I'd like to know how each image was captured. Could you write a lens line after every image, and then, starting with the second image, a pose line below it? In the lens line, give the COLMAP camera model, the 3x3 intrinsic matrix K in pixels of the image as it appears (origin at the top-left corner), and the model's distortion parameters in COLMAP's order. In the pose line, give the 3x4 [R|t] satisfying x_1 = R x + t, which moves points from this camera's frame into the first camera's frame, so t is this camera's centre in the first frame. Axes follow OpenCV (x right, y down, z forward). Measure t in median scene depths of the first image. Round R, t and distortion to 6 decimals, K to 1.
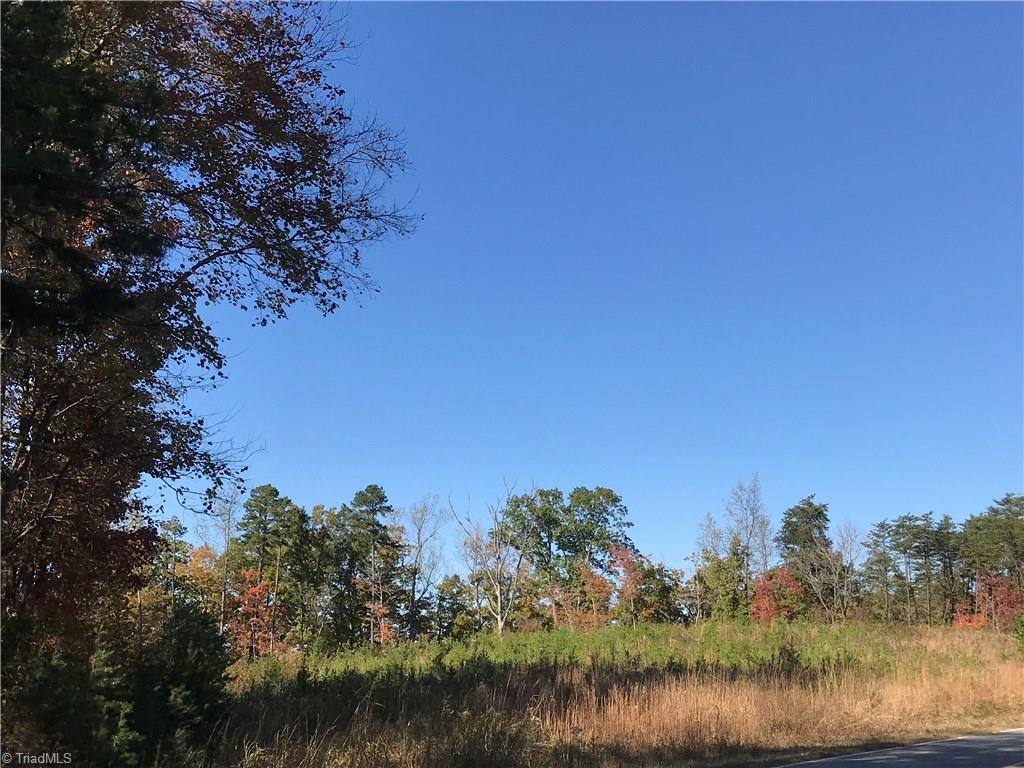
lens RADIAL K [[1369.2, 0, 506.2], [0, 1369.2, 374.5], [0, 0, 1]] dist [0.049480, 0.000000]
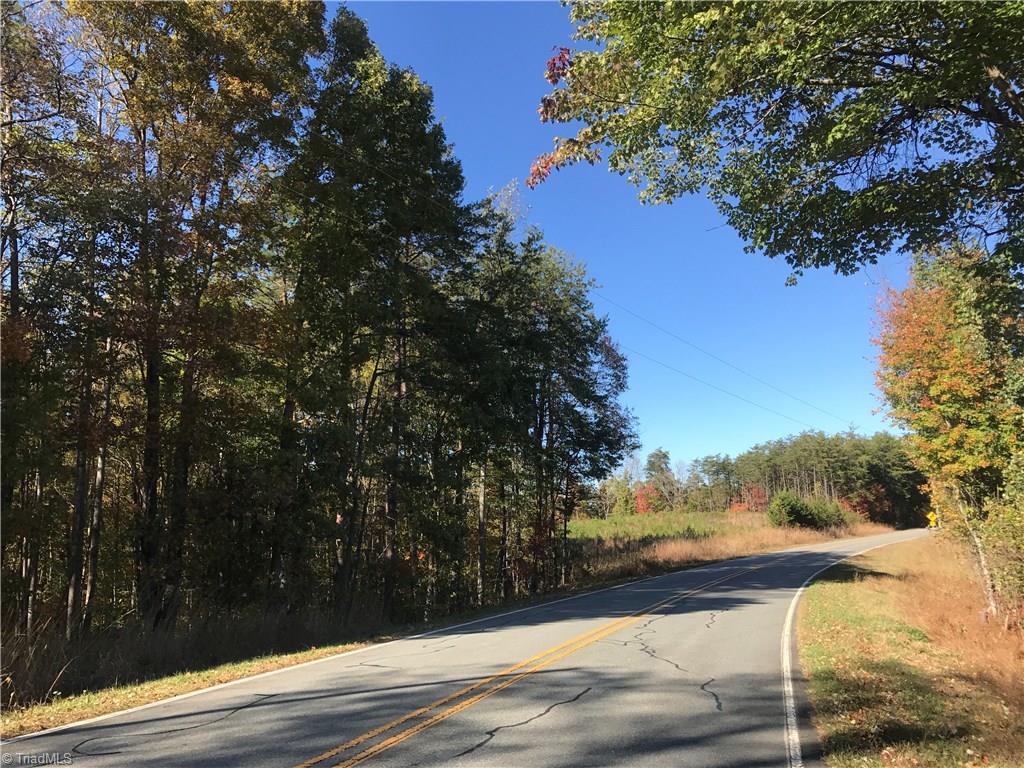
lens RADIAL K [[854.0, 0, 507.7], [0, 854.0, 363.9], [0, 0, 1]] dist [0.046537, -0.011562]
pose [[0.996056, -0.035846, 0.081164, -0.102188], [0.035116, 0.999329, 0.010406, -0.056520], [-0.081483, -0.007514, 0.996646, -0.238735]]
